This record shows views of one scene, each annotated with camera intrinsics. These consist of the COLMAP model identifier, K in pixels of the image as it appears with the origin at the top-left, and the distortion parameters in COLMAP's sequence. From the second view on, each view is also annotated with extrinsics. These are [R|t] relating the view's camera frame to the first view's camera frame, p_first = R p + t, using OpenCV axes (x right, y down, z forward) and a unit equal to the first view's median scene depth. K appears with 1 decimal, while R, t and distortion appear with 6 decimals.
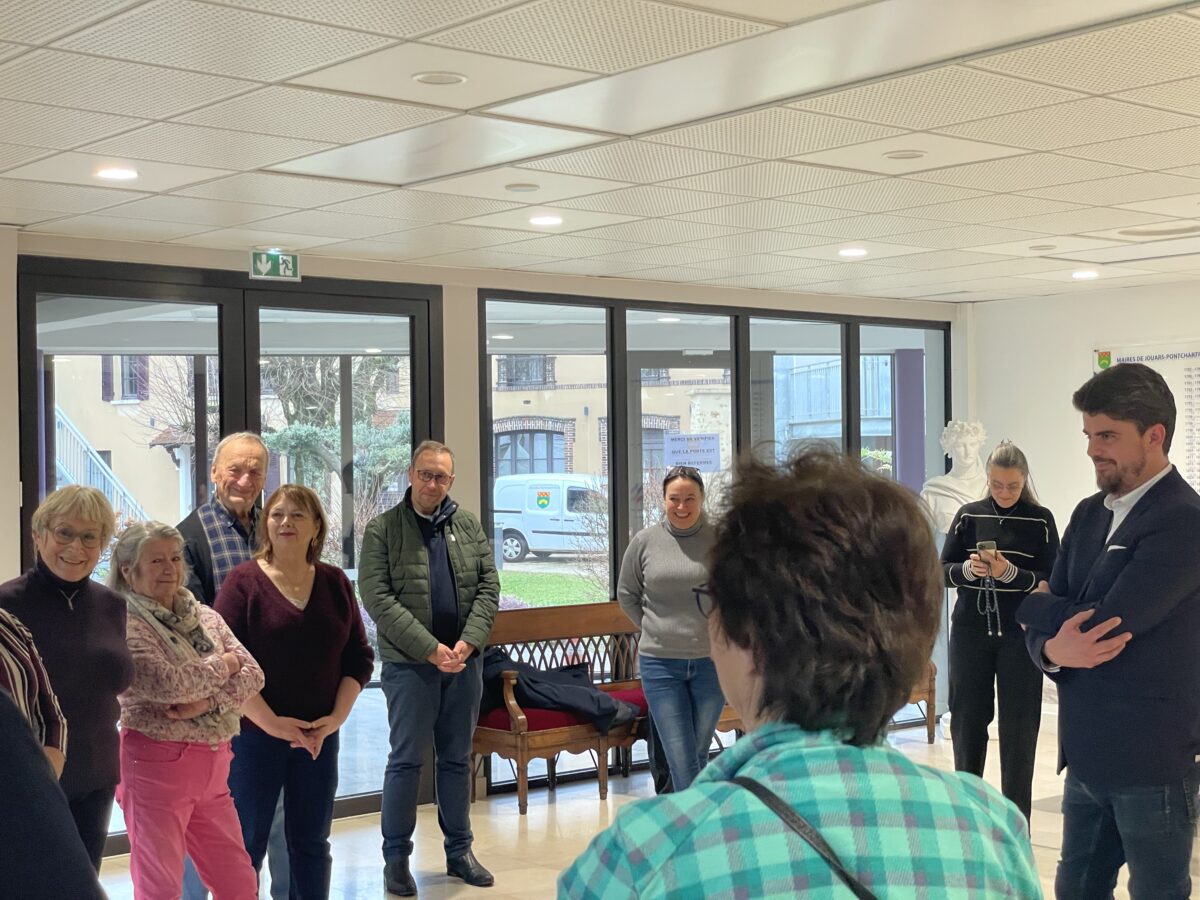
lens RADIAL K [[1814.7, 0, 600.5], [0, 1814.7, 449.8], [0, 0, 1]] dist [0.310074, 0.000000]
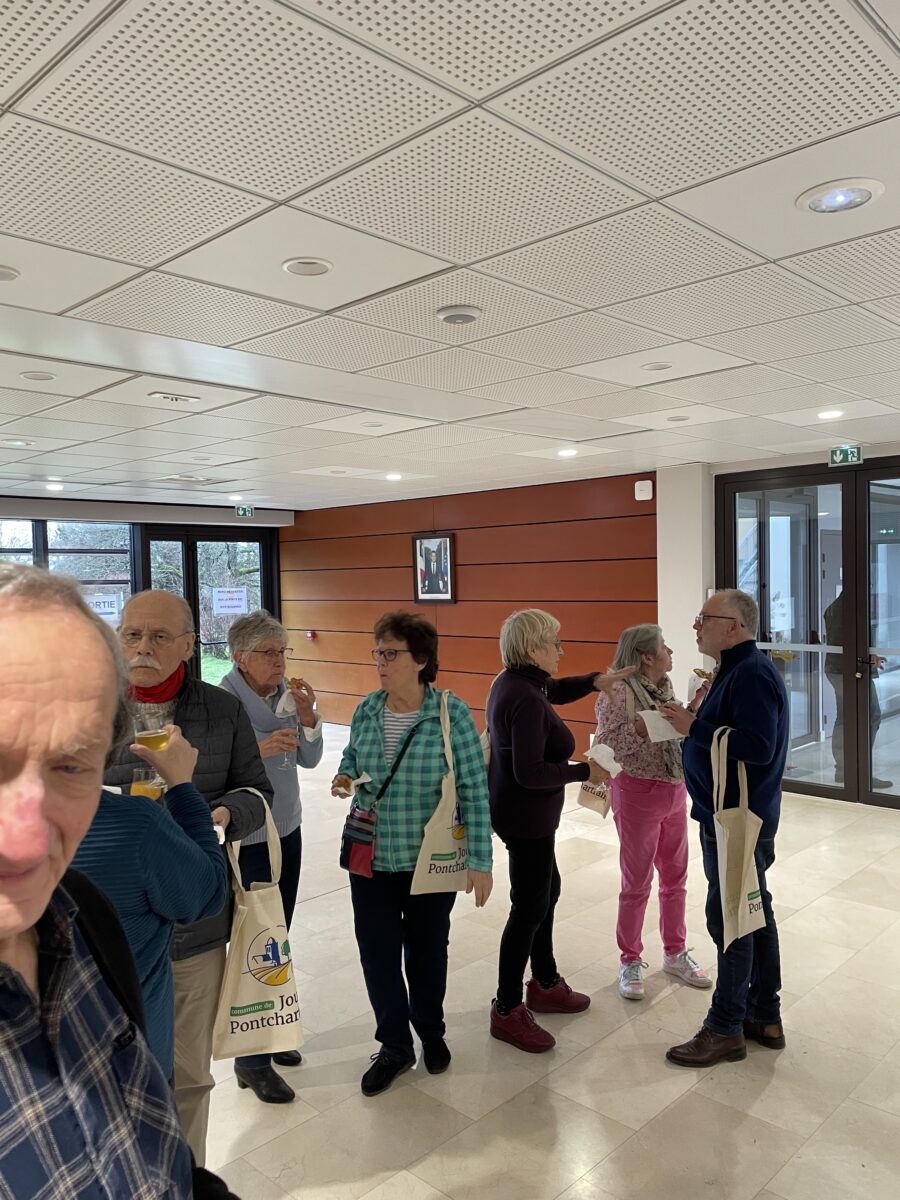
lens RADIAL K [[912.1, 0, 442.9], [0, 912.1, 601.6], [0, 0, 1]] dist [0.031530, -0.013194]
pose [[0.088664, 0.036362, -0.995398, 0.620039], [0.027057, 0.998877, 0.038899, -0.011098], [0.995694, -0.030382, 0.087581, 0.561939]]
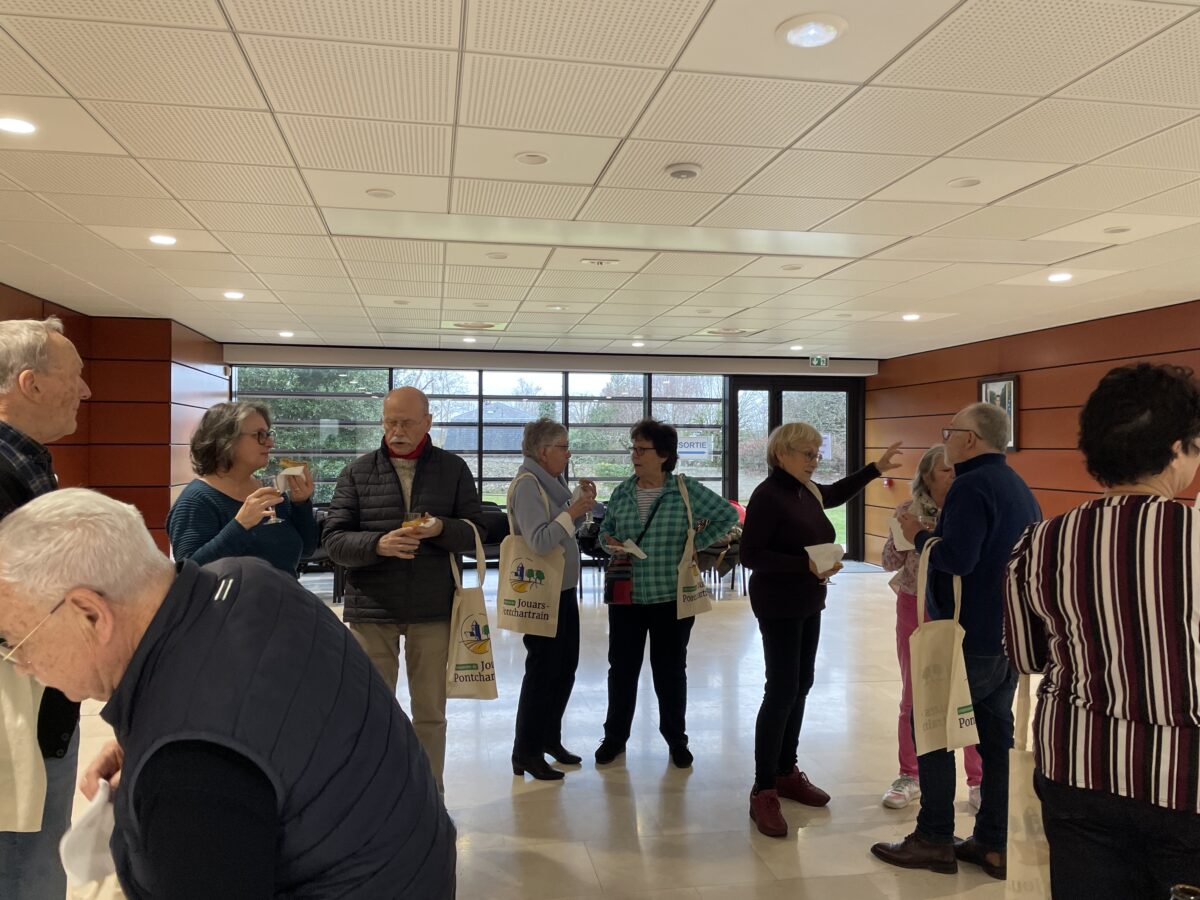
lens RADIAL K [[912.1, 0, 604.8], [0, 912.1, 459.7], [0, 0, 1]] dist [0.031530, -0.013194]
pose [[-0.466147, 0.026522, -0.884310, 0.672132], [0.016174, 0.999639, 0.021455, 0.017682], [0.884559, -0.004302, -0.466408, 0.758801]]
